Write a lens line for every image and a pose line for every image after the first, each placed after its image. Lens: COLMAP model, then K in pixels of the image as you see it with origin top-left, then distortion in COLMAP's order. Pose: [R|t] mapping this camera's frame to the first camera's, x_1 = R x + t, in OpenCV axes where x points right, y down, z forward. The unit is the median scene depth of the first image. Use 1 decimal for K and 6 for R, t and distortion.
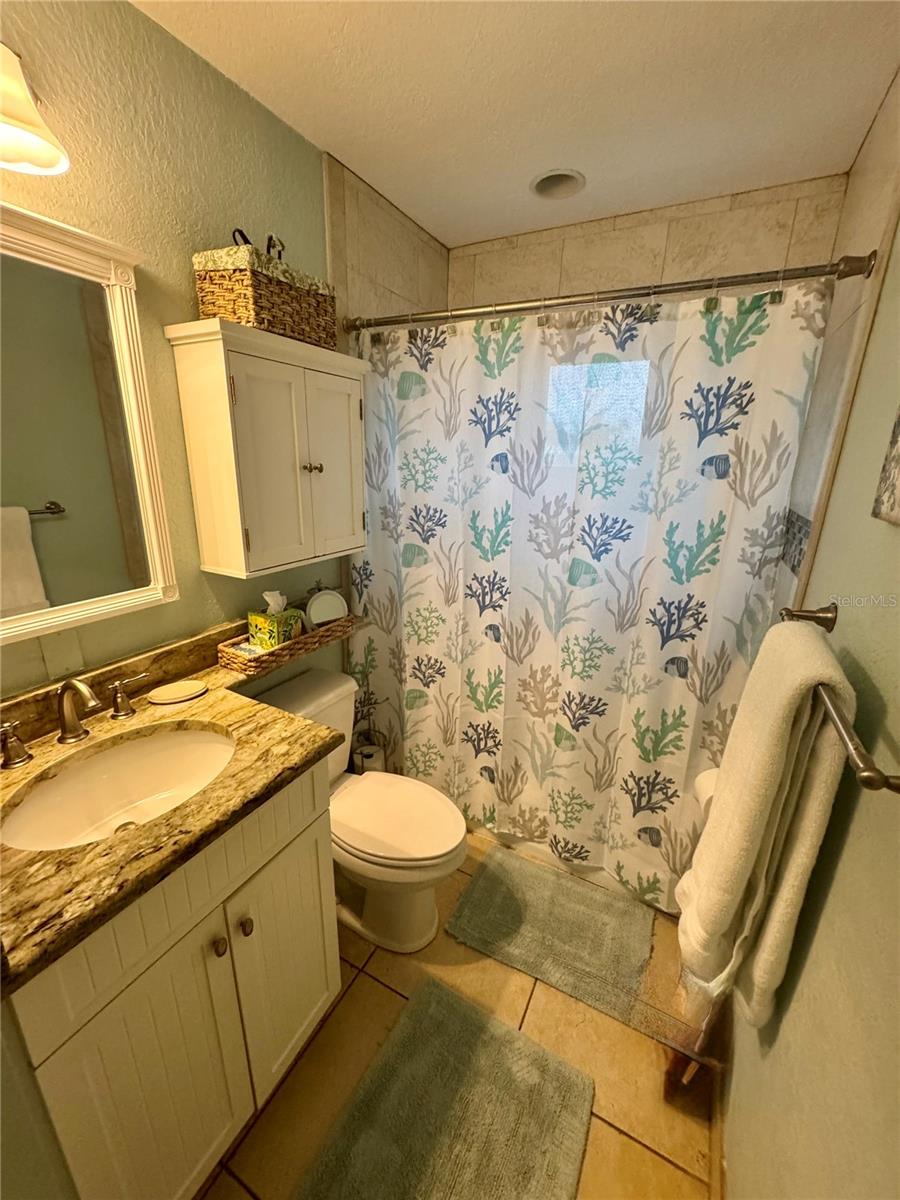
lens RADIAL K [[478.5, 0, 449.8], [0, 478.5, 600.5], [0, 0, 1]] dist [0.002007, -0.000719]
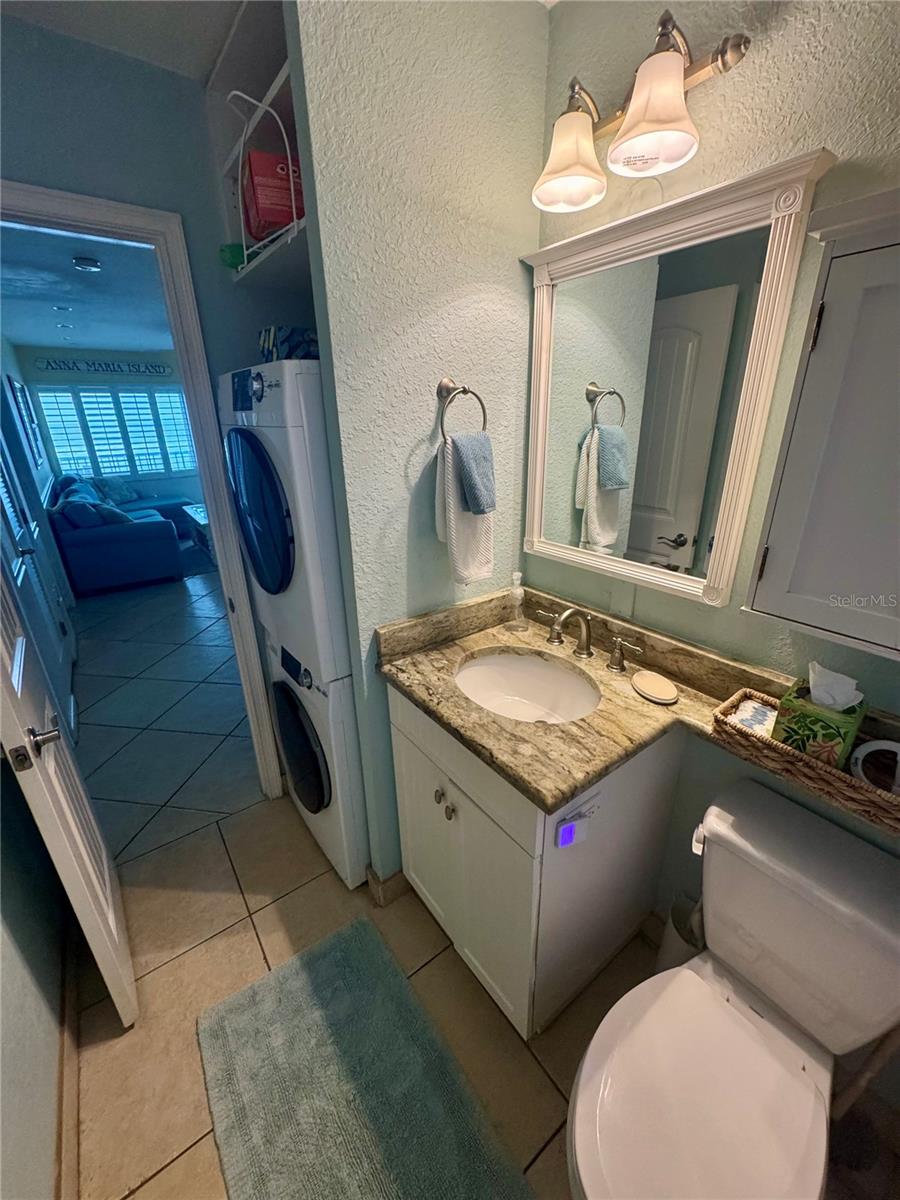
lens RADIAL K [[478.5, 0, 450.5], [0, 478.5, 602.6], [0, 0, 1]] dist [0.002007, -0.000719]
pose [[-0.431409, 0.313465, -0.845947, 0.368656], [-0.256885, 0.856193, 0.448267, -0.284487], [0.864810, 0.410698, -0.288845, 0.901790]]
